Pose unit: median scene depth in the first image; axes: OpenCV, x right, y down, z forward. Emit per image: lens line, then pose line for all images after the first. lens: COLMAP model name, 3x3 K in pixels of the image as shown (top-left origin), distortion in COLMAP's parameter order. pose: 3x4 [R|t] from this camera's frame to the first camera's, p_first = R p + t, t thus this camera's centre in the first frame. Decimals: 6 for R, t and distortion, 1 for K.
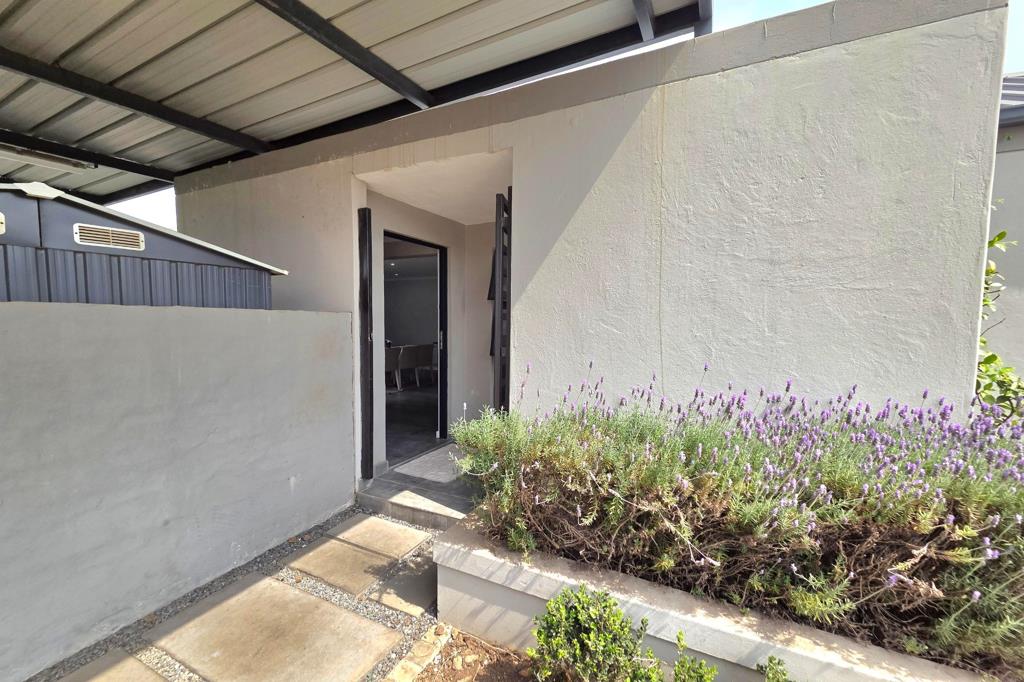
lens RADIAL K [[416.5, 0, 509.9], [0, 416.5, 352.7], [0, 0, 1]] dist [-0.000926, -0.000274]
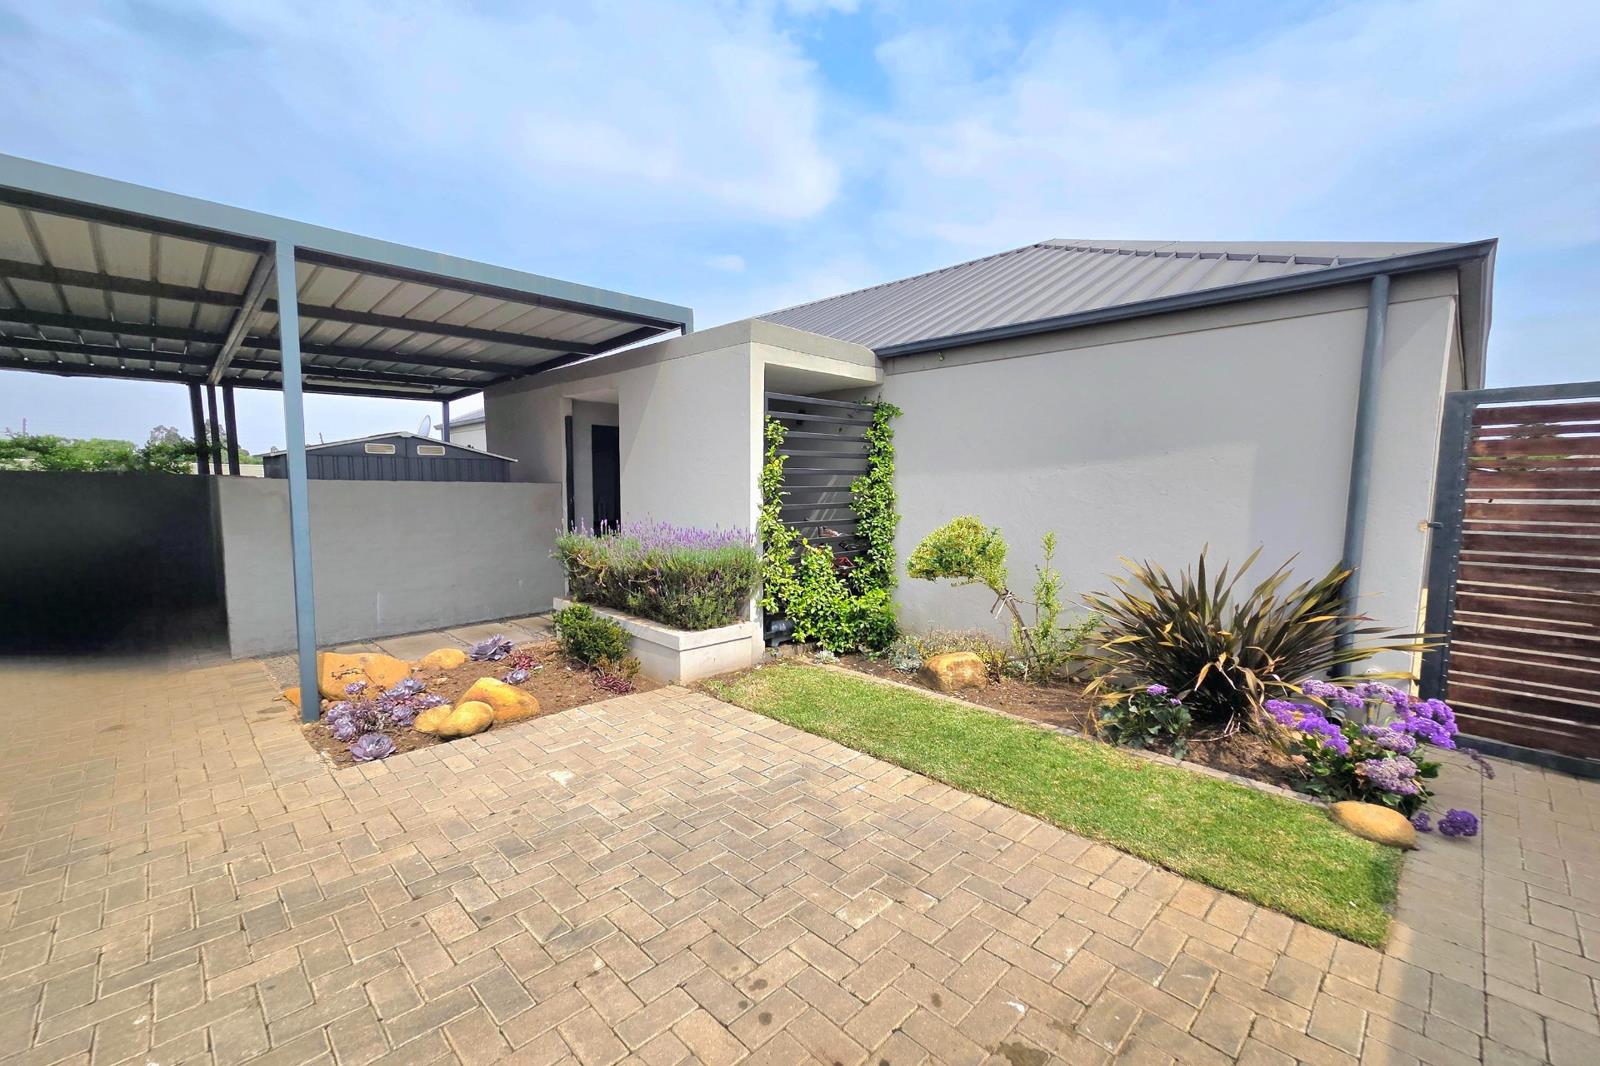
lens RADIAL K [[650.8, 0, 796.7], [0, 650.8, 551.3], [0, 0, 1]] dist [-0.000926, -0.000274]
pose [[0.949421, 0.029602, -0.312607, 1.719472], [-0.022371, 0.999393, 0.026692, 0.101737], [0.313207, -0.018348, 0.949508, -1.458684]]
